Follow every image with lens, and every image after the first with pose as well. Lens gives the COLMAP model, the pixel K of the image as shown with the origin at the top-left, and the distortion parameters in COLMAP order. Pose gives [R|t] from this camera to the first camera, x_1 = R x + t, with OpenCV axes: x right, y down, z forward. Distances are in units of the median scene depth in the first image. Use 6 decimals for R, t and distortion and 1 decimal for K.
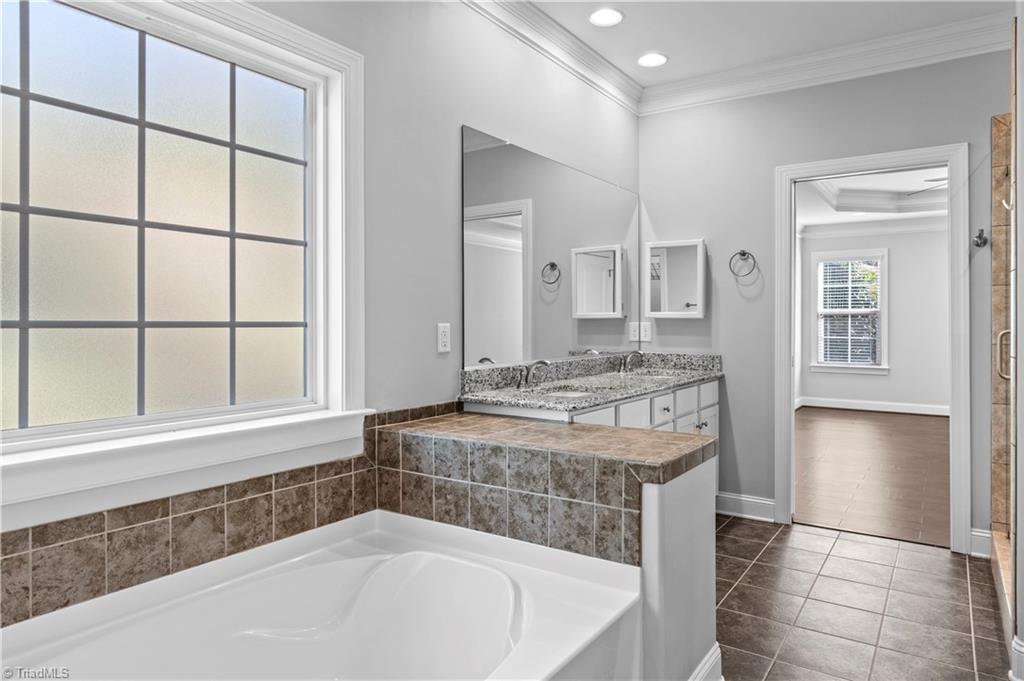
lens RADIAL K [[621.9, 0, 507.2], [0, 621.9, 339.7], [0, 0, 1]] dist [-0.000637, 0.003037]
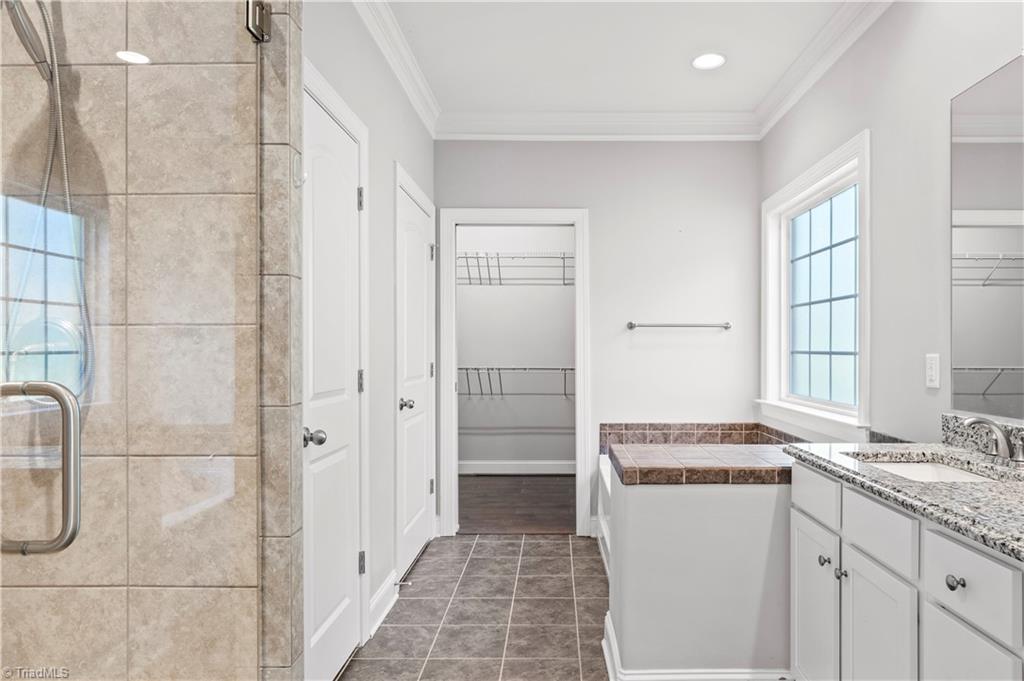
lens RADIAL K [[621.9, 0, 512.0], [0, 621.9, 348.5], [0, 0, 1]] dist [-0.000637, 0.003037]
pose [[-0.864114, -0.003791, -0.503281, 0.545811], [-0.013636, 0.999781, 0.015881, -0.026236], [0.503111, 0.020586, -0.863977, 0.950538]]
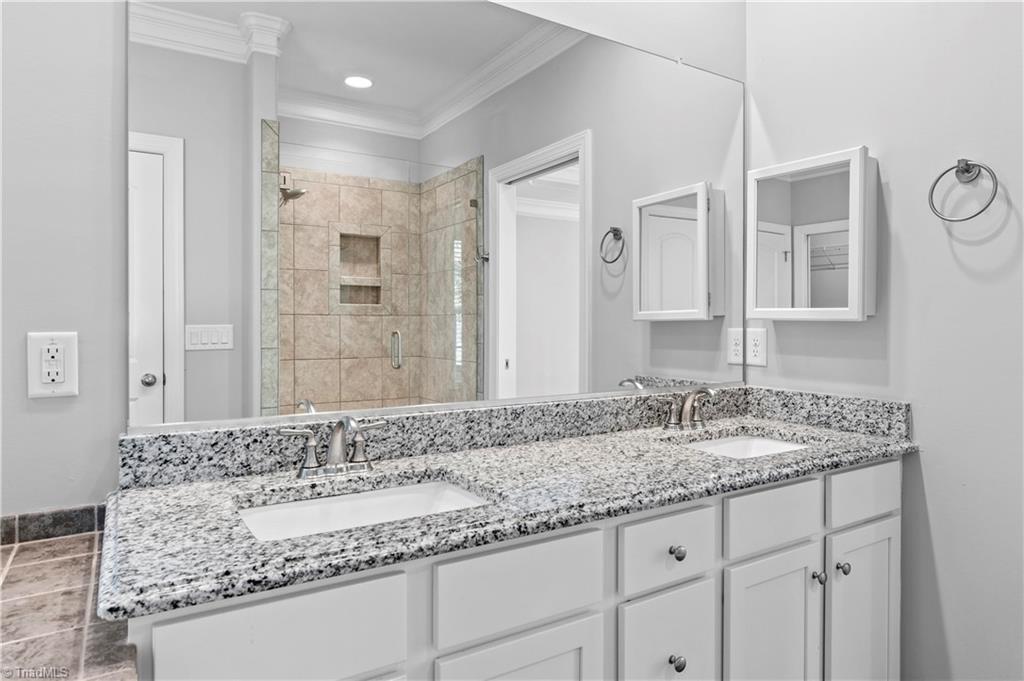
lens RADIAL K [[621.9, 0, 517.2], [0, 621.9, 330.3], [0, 0, 1]] dist [-0.000637, 0.003037]
pose [[0.926844, 0.006012, -0.375399, 0.243269], [-0.013092, 0.999781, -0.016312, -0.015795], [0.375219, 0.020033, 0.926720, 0.468967]]
